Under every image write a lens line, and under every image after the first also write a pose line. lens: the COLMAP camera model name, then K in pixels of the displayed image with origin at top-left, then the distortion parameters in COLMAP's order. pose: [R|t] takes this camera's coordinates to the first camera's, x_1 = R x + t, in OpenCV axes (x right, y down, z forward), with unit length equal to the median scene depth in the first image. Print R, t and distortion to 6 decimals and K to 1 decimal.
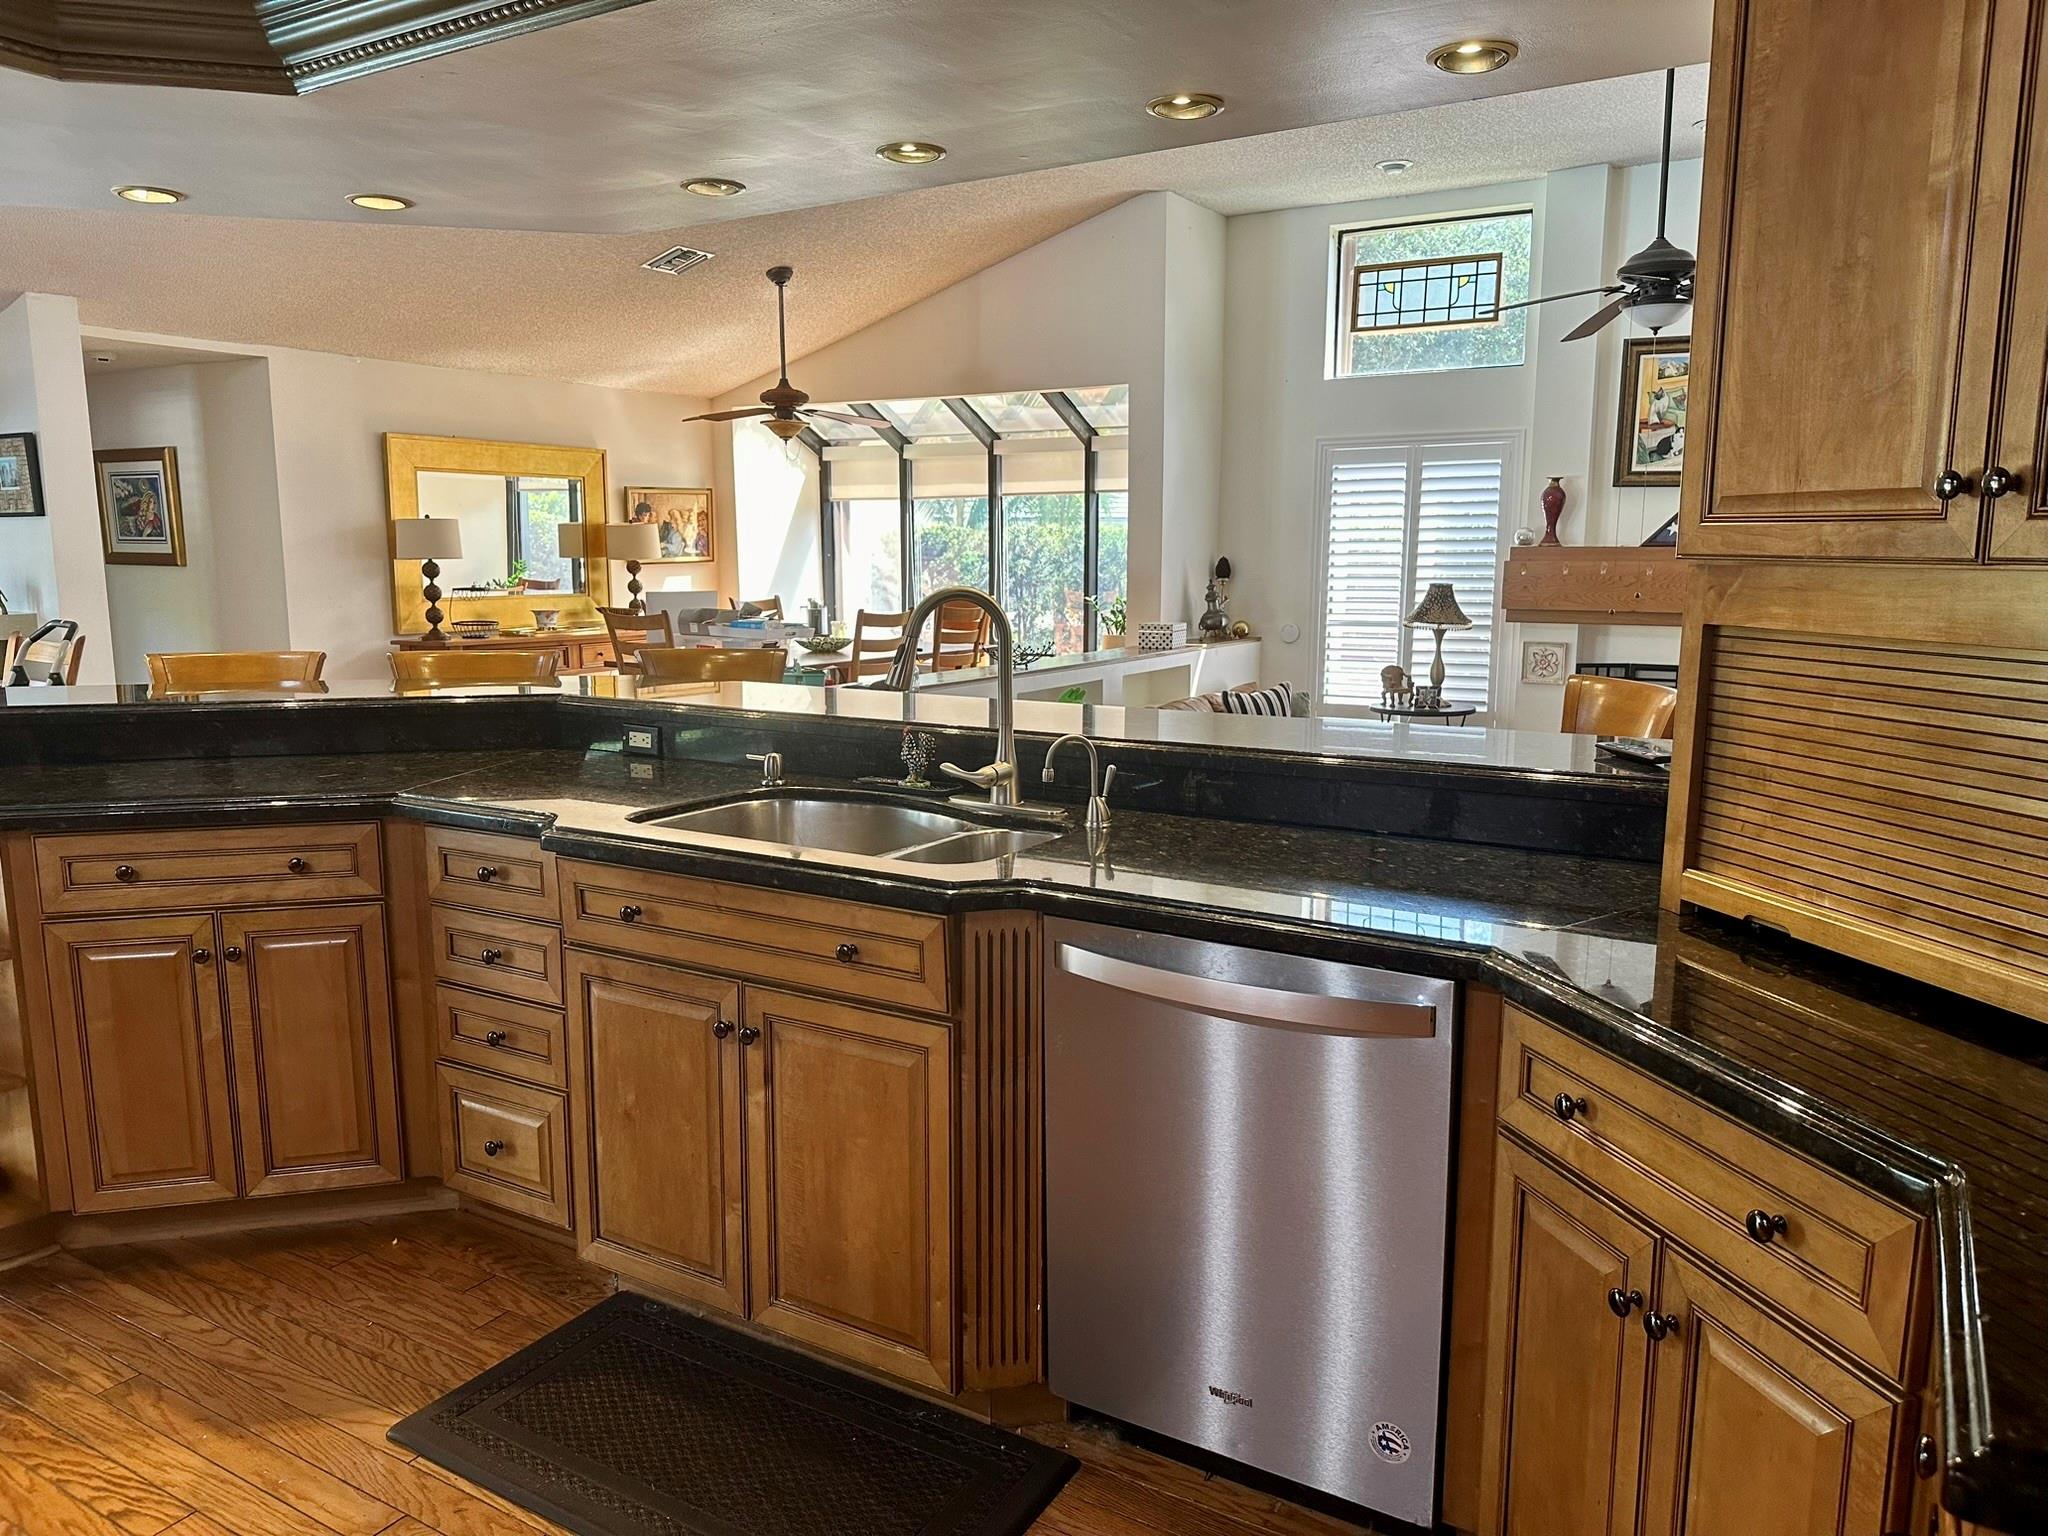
lens RADIAL K [[1443.9, 0, 1024.0], [0, 1443.9, 768.0], [0, 0, 1]] dist [0.038611, -0.050102]
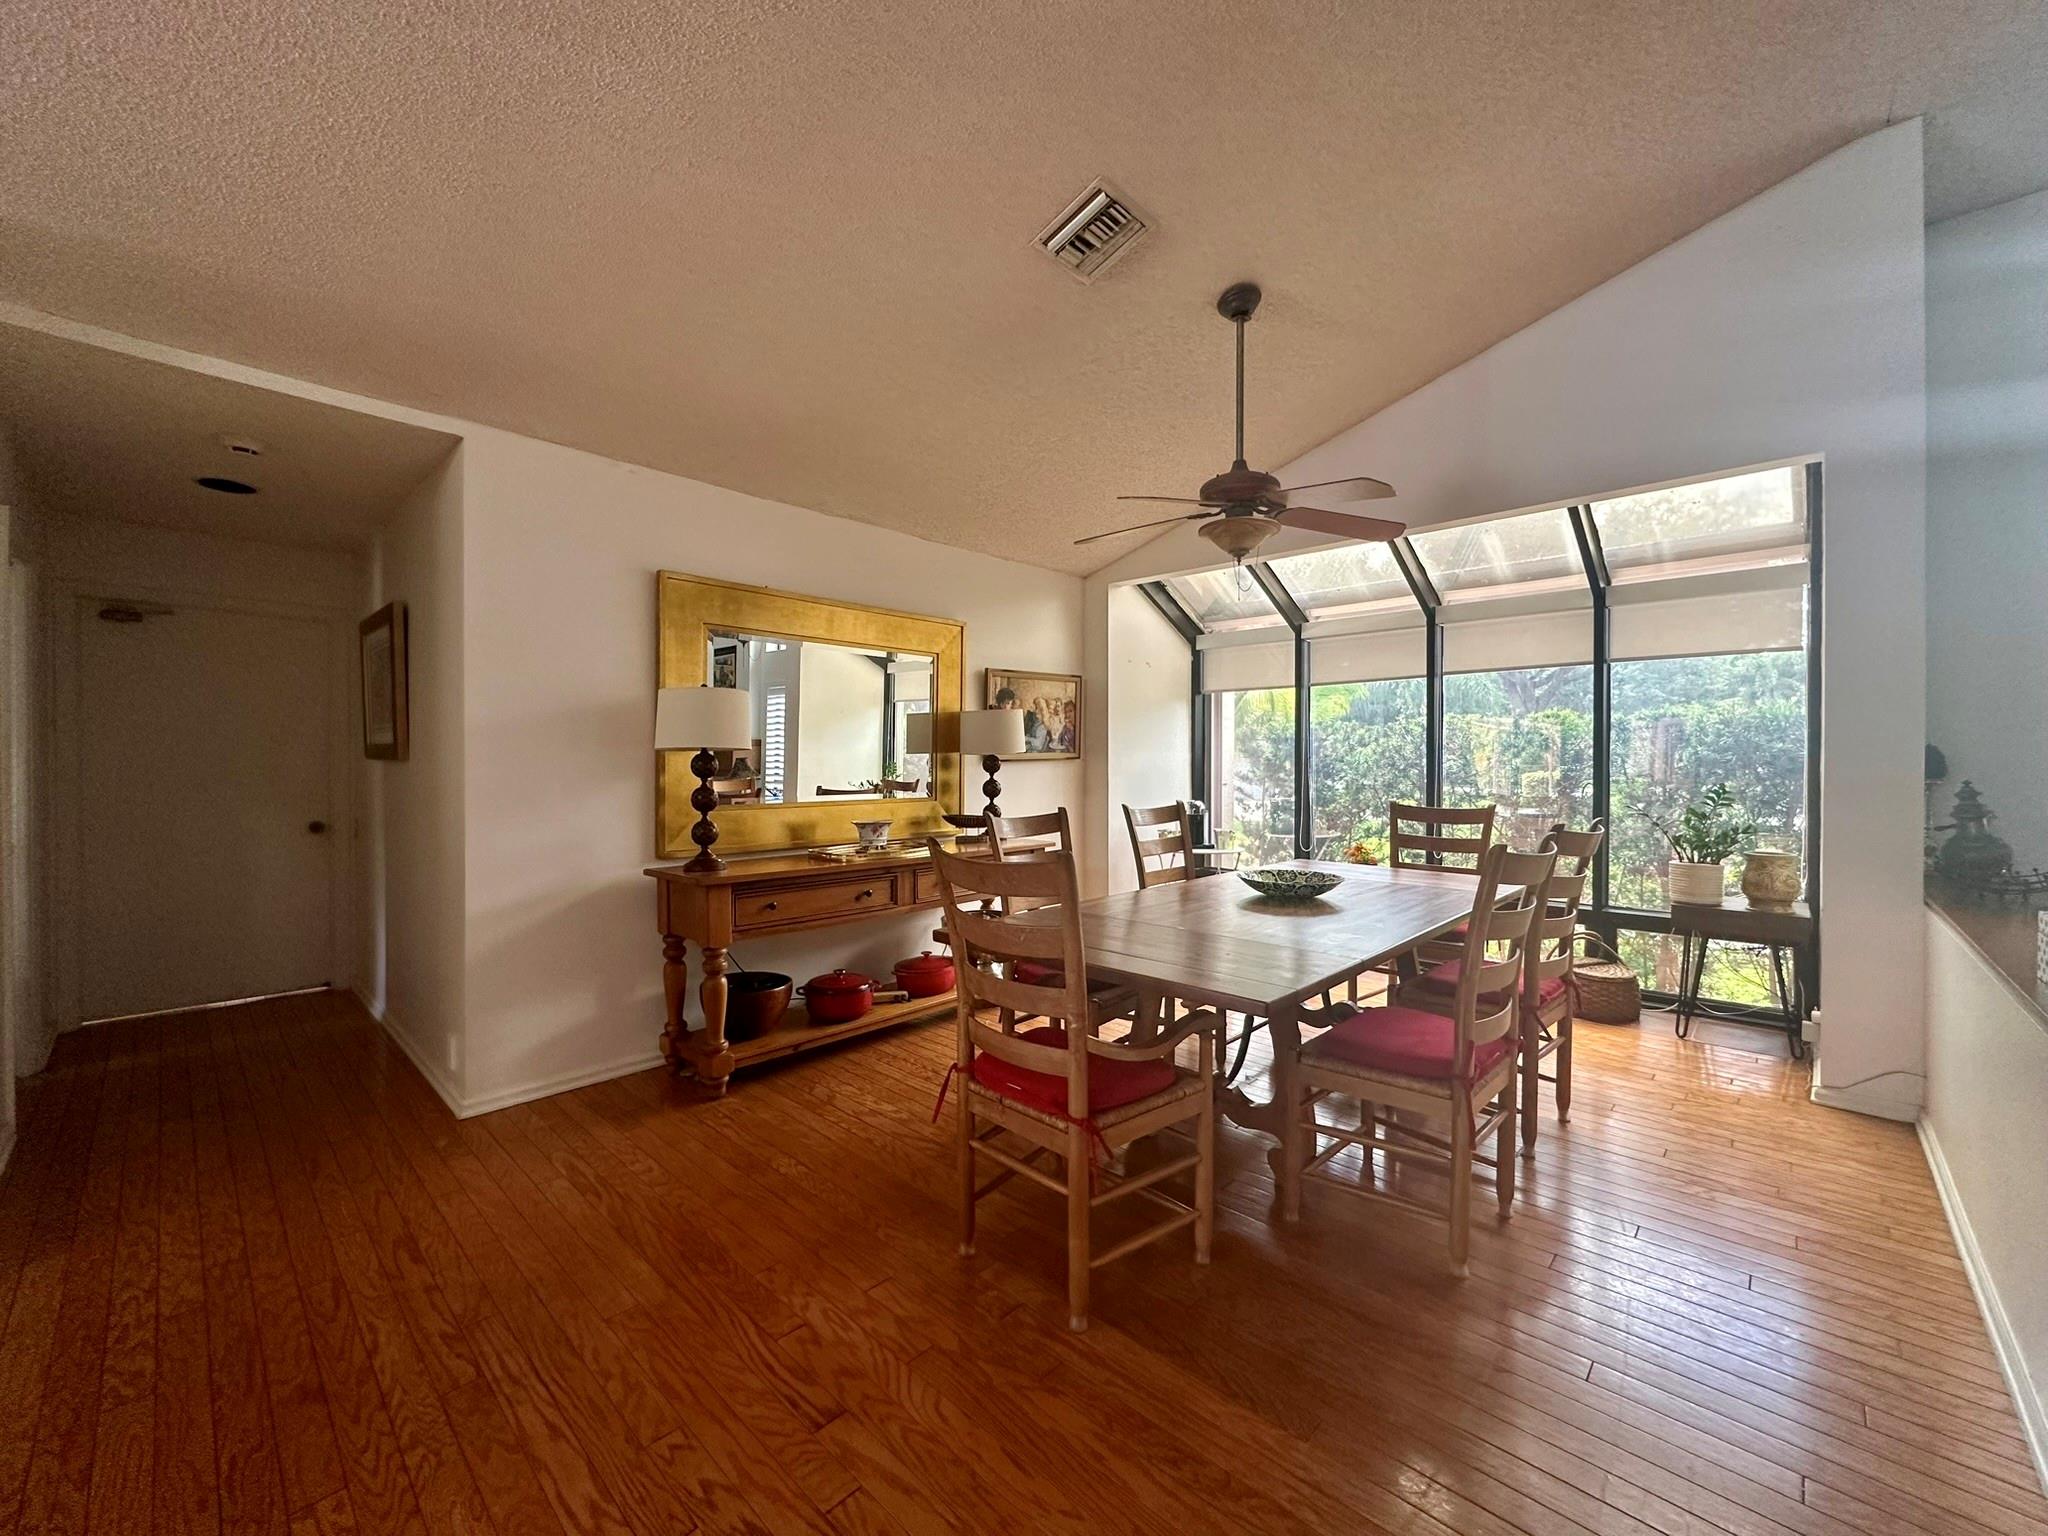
lens RADIAL K [[812.1, 0, 1023.2], [0, 812.1, 767.5], [0, 0, 1]] dist [-0.008175, 0.000241]
pose [[0.976121, 0.003358, -0.217202, -0.192394], [-0.035618, 0.988823, -0.144781, -0.090242], [0.214288, 0.149060, 0.965330, 0.709417]]
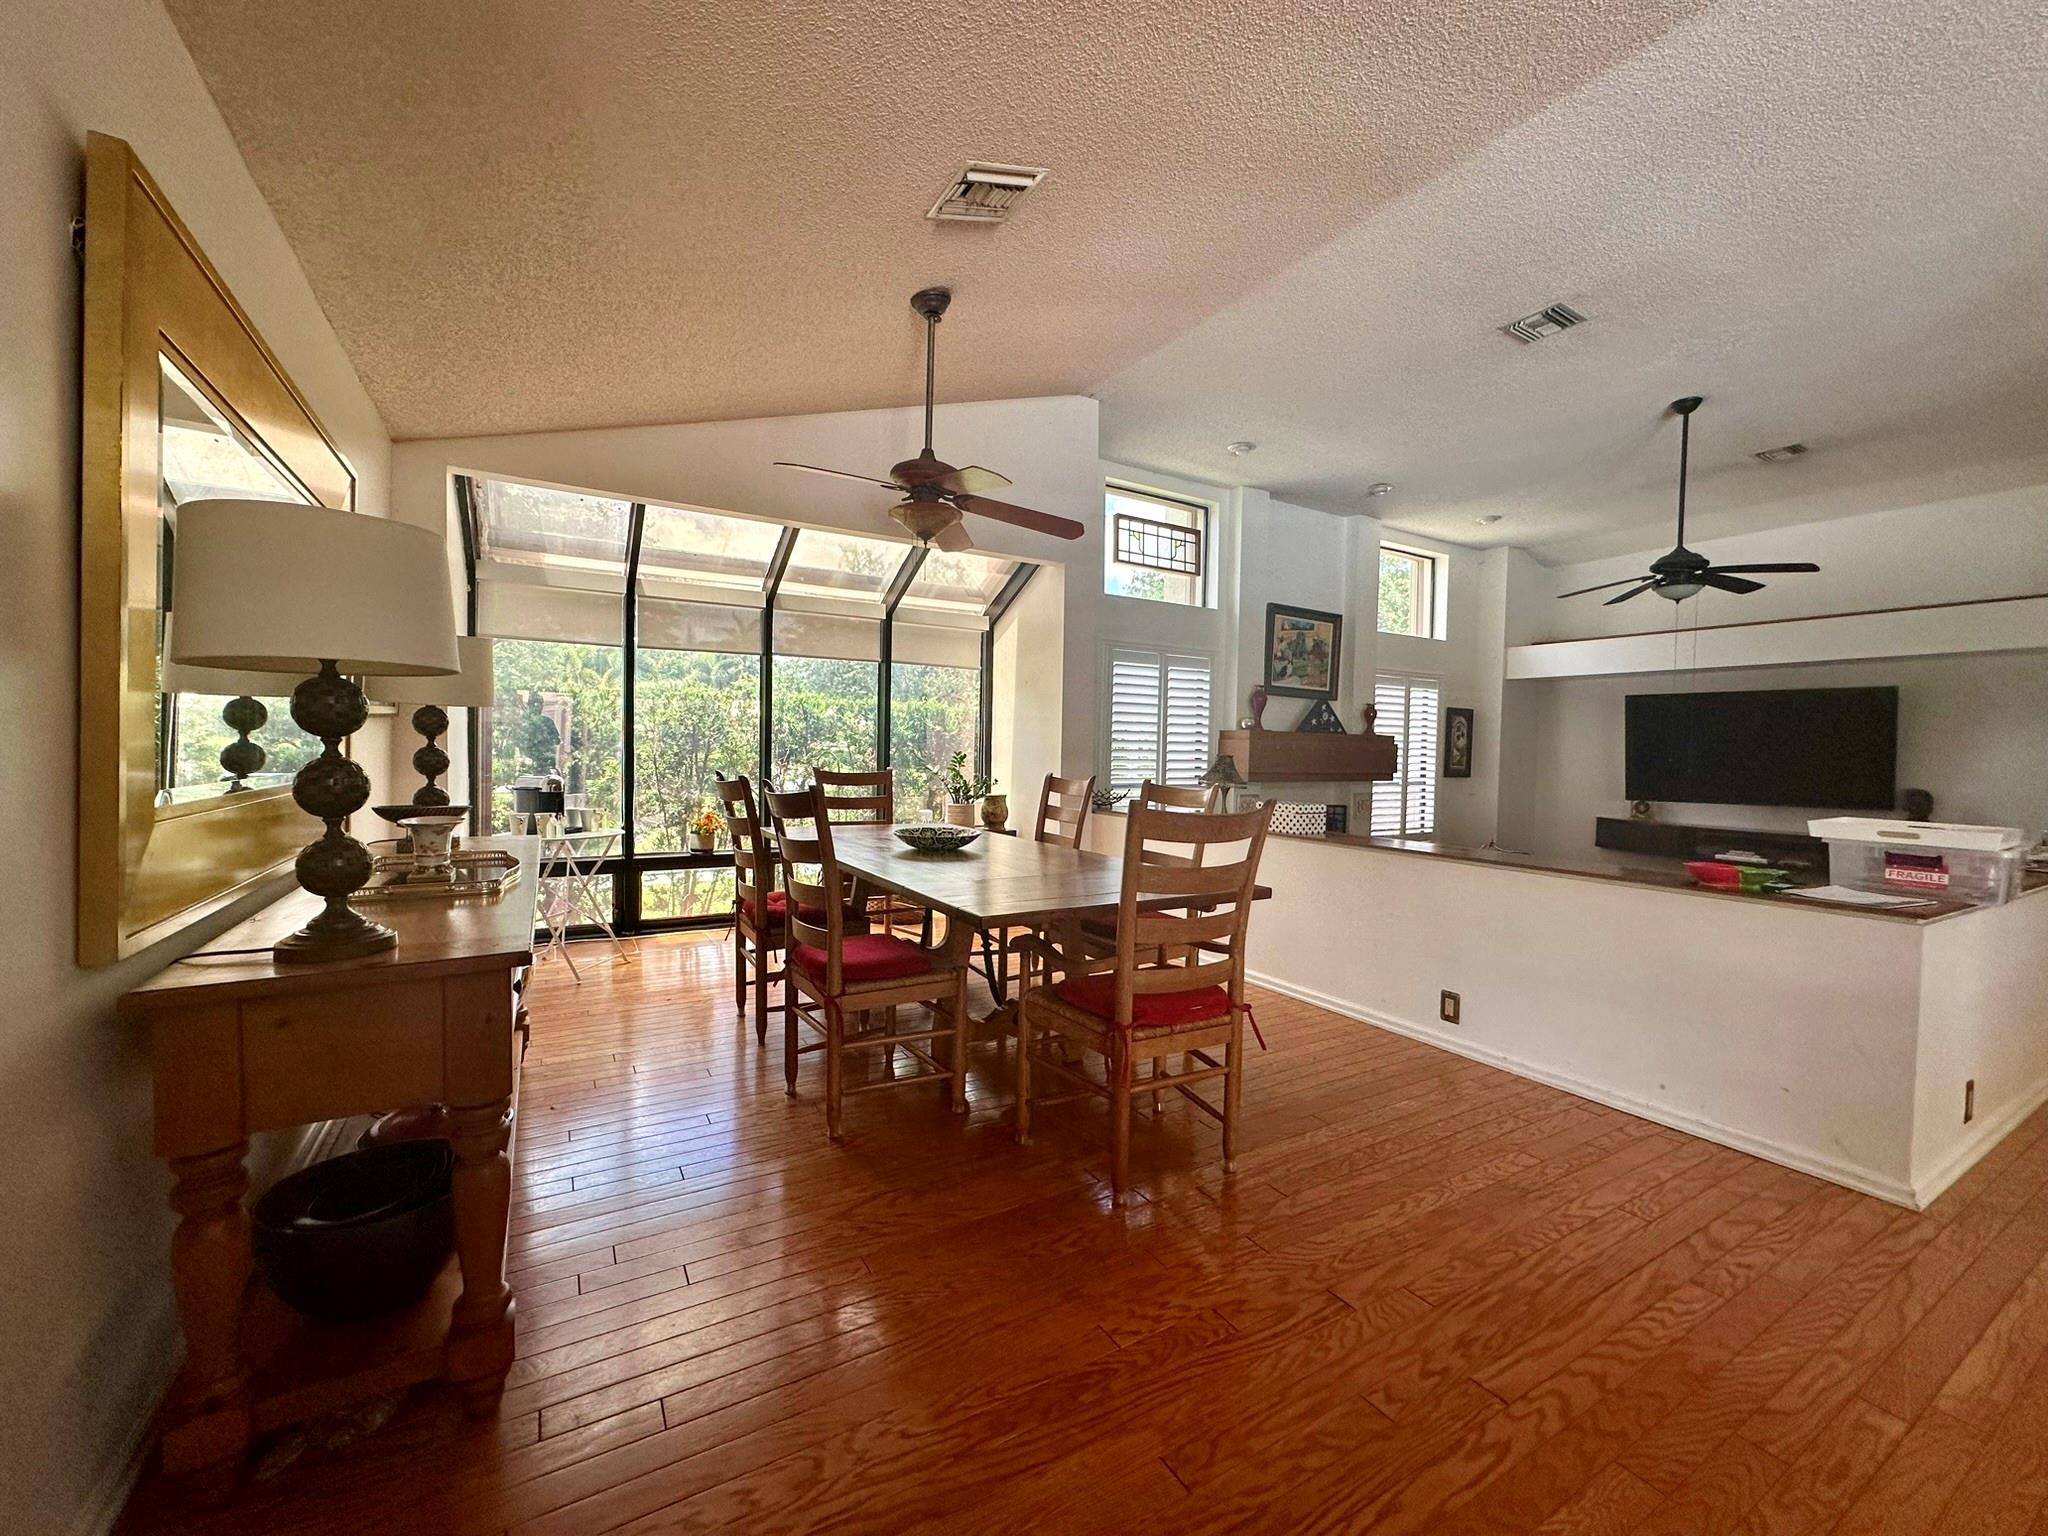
lens RADIAL K [[817.7, 0, 961.3], [0, 817.7, 777.8], [0, 0, 1]] dist [-0.018494, -0.000021]
pose [[0.499202, -0.024441, 0.866141, -0.536205], [0.108715, 0.993470, -0.034624, -0.112060], [-0.859638, 0.111447, 0.498599, 0.876355]]
